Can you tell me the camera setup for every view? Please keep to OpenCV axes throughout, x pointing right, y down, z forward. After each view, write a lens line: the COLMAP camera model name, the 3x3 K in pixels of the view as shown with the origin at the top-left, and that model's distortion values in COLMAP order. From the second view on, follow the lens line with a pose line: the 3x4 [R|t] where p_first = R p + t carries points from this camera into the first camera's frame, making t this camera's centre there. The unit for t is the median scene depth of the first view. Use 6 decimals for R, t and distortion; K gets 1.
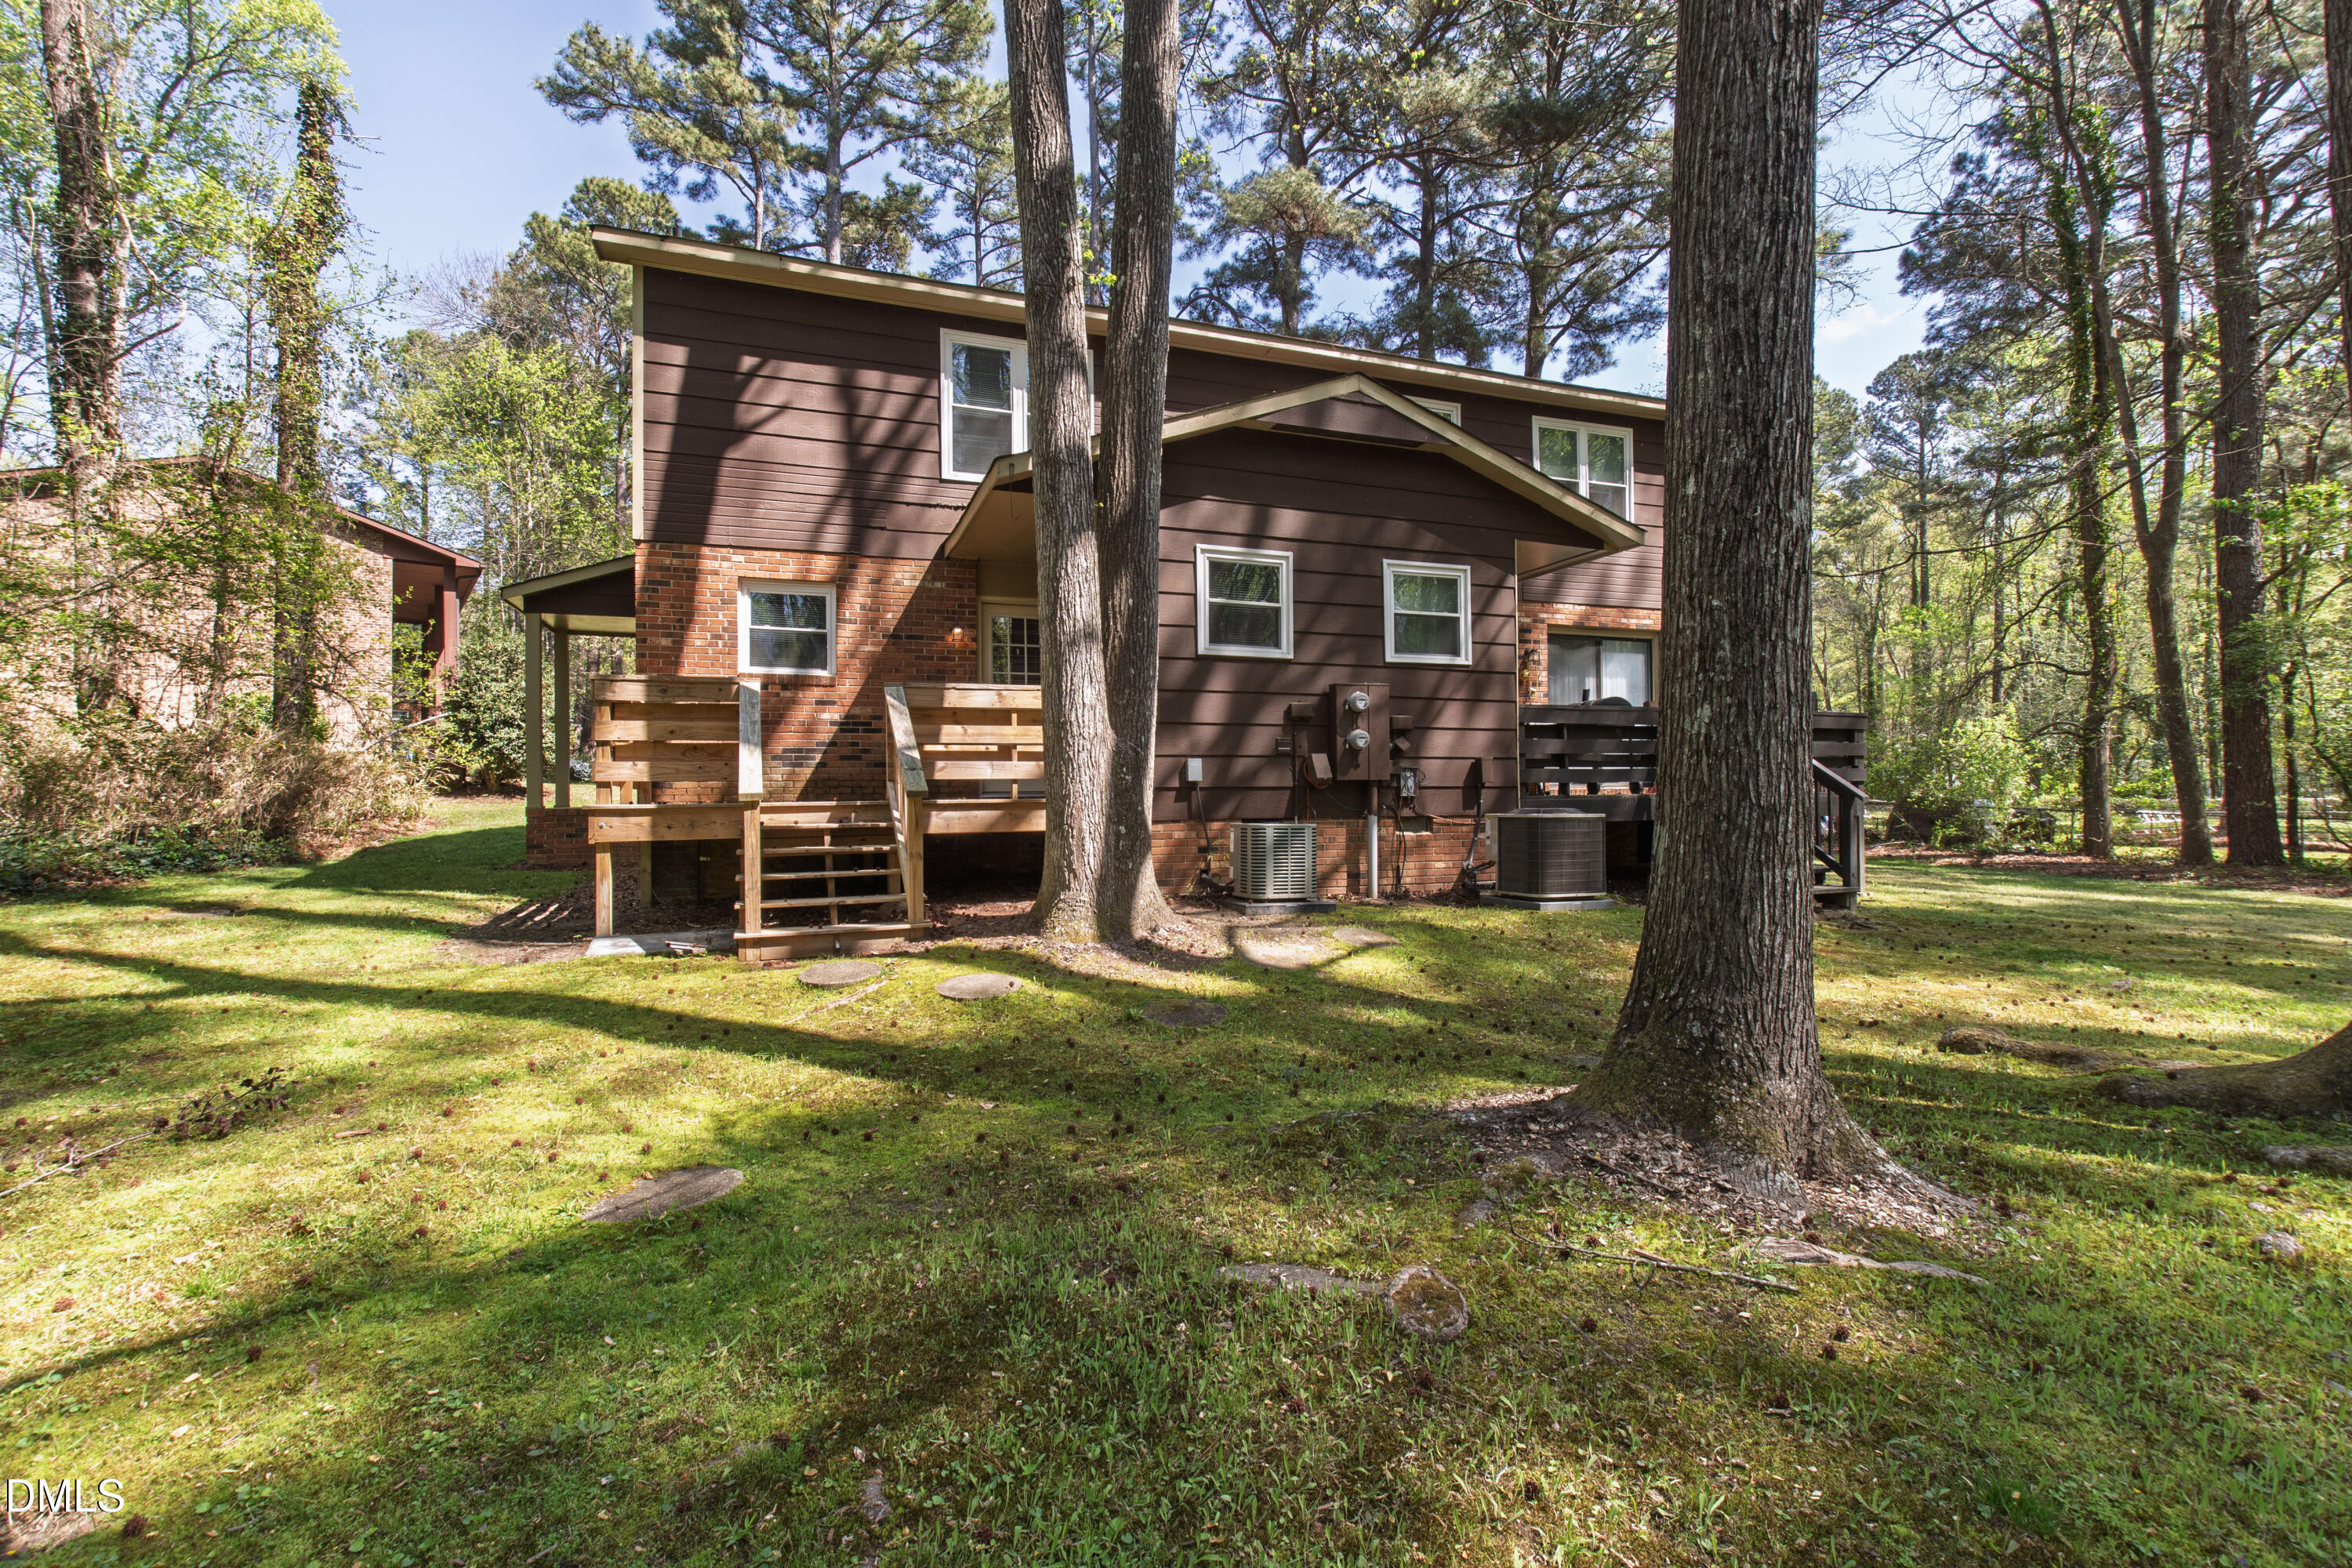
lens RADIAL K [[1056.0, 0, 1176.0], [0, 1056.0, 784.0], [0, 0, 1]] dist [0.012584, -0.000029]
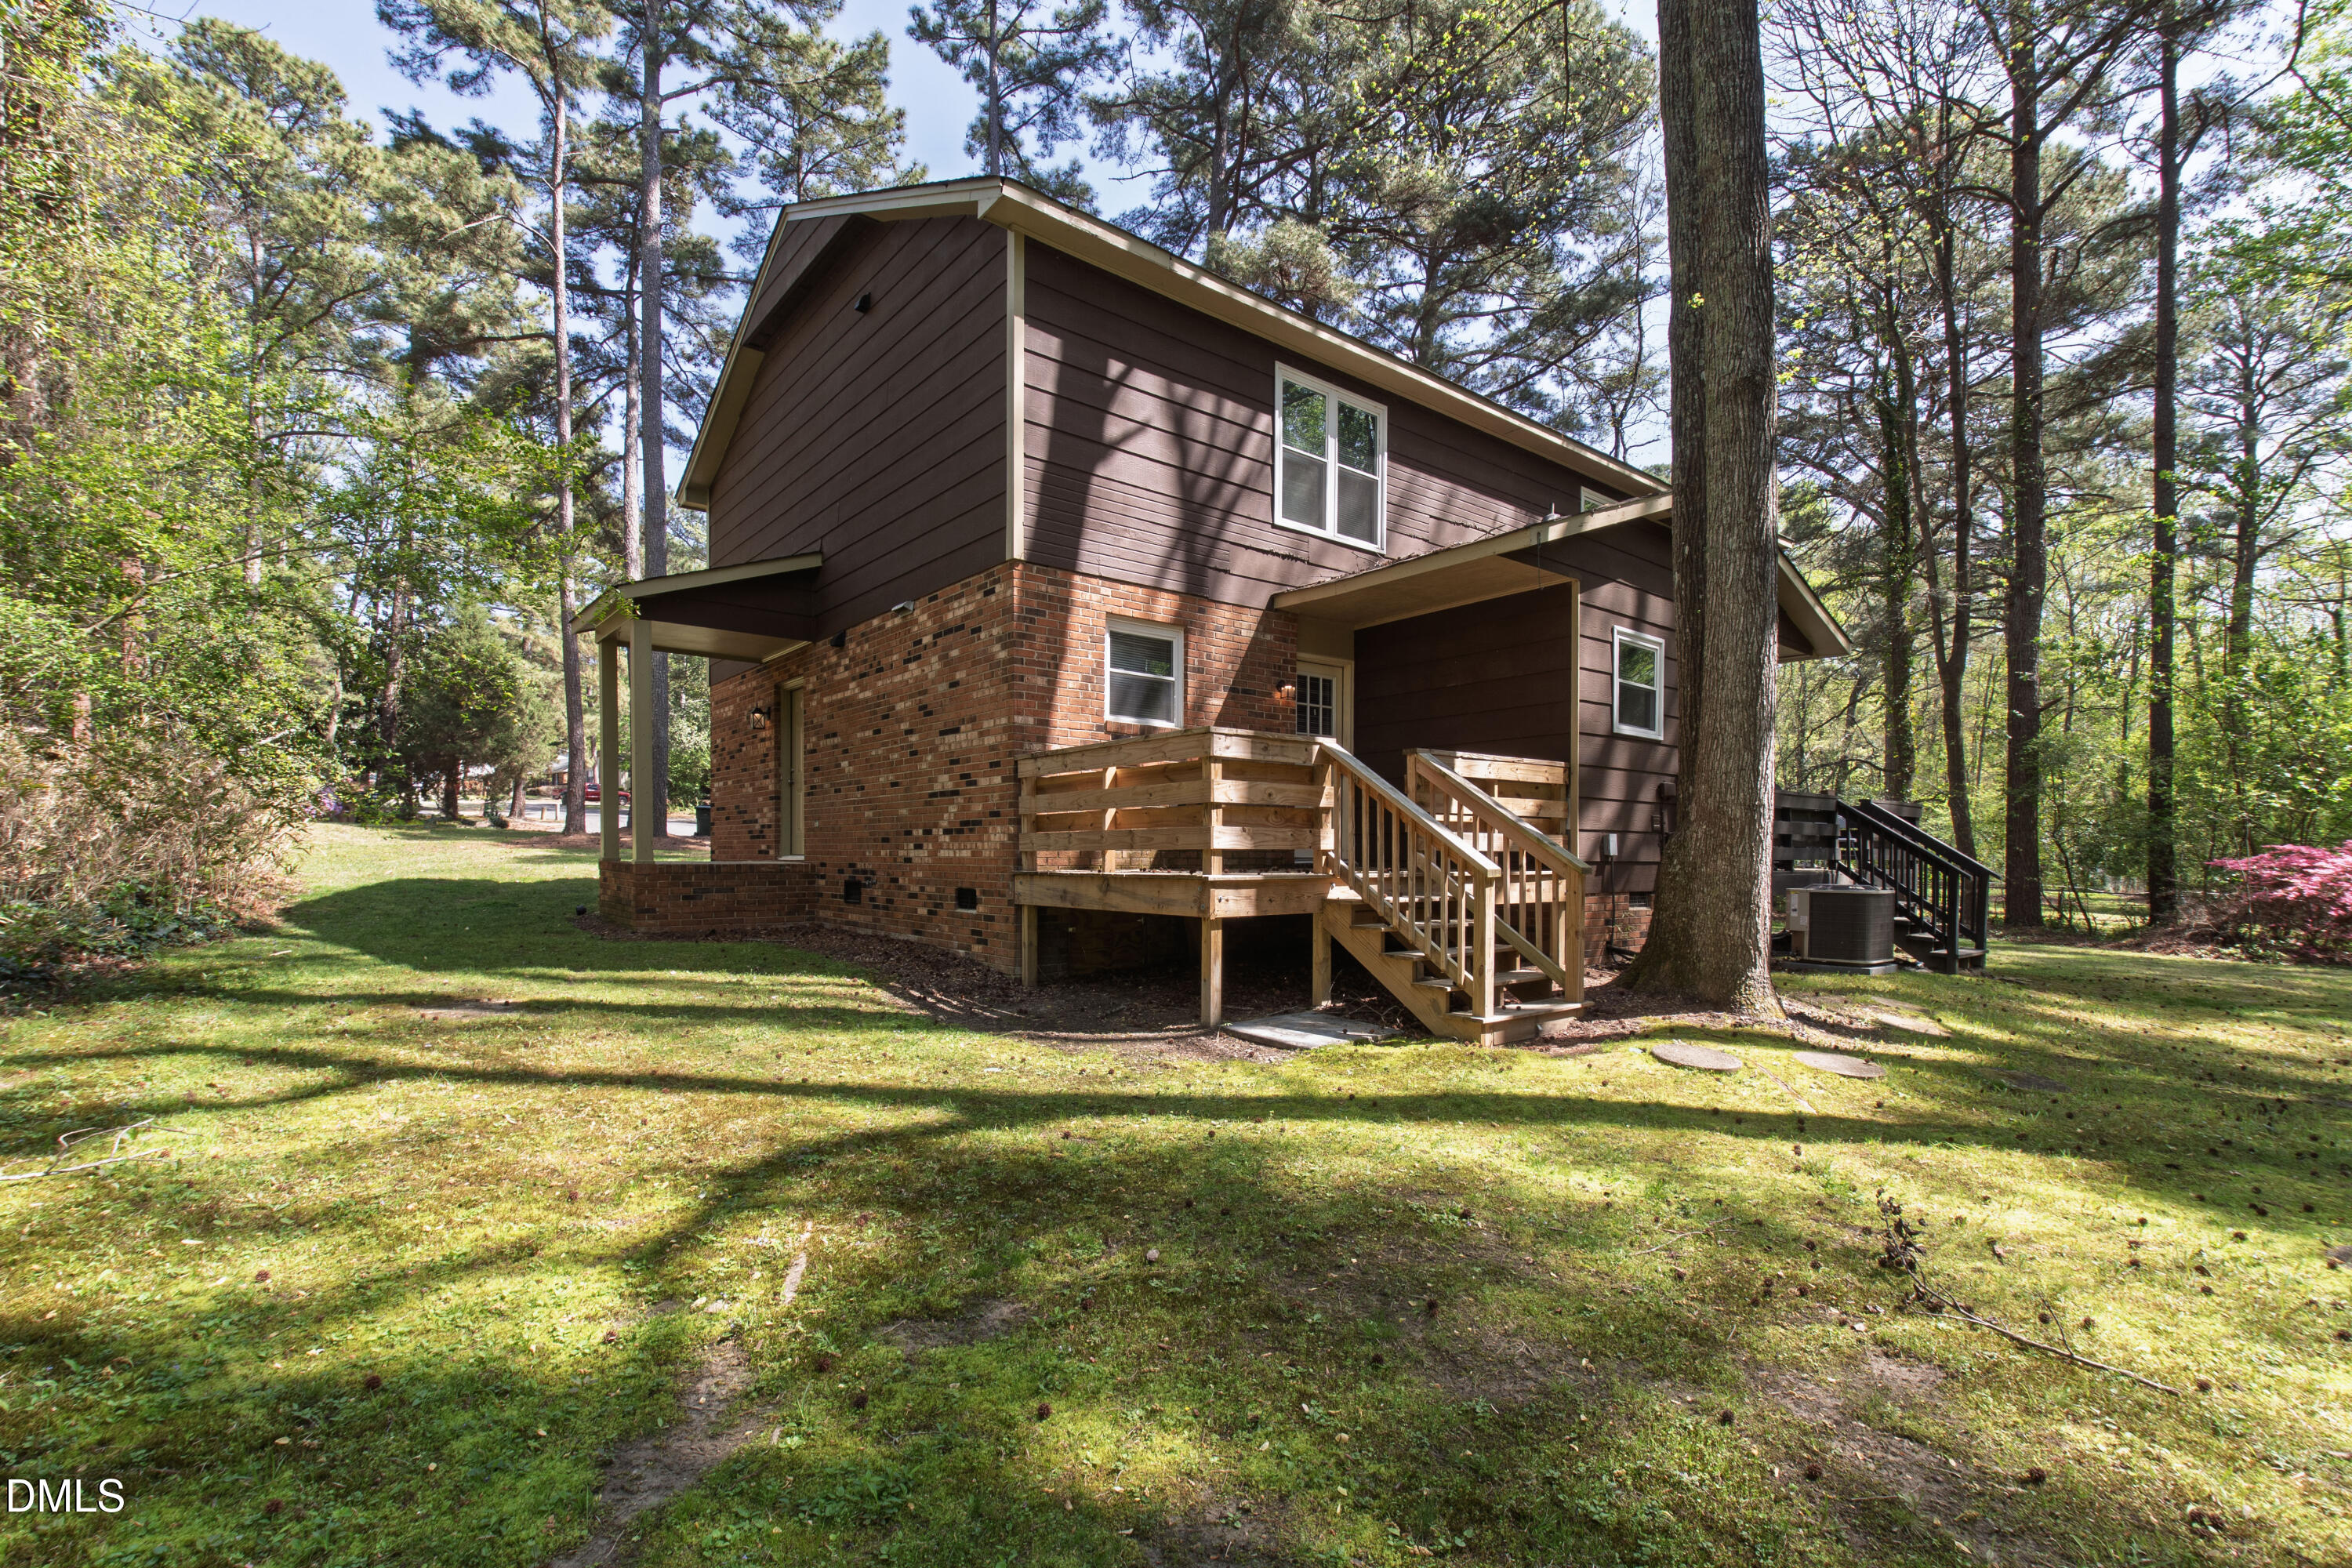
lens RADIAL K [[1064.3, 0, 1175.9], [0, 1064.3, 874.1], [0, 0, 1]] dist [0.011884, -0.000002]
pose [[0.948632, 0.013436, 0.316095, -0.630522], [-0.025065, 0.999149, 0.032751, -0.007124], [-0.315386, -0.038991, 0.948162, 0.125295]]
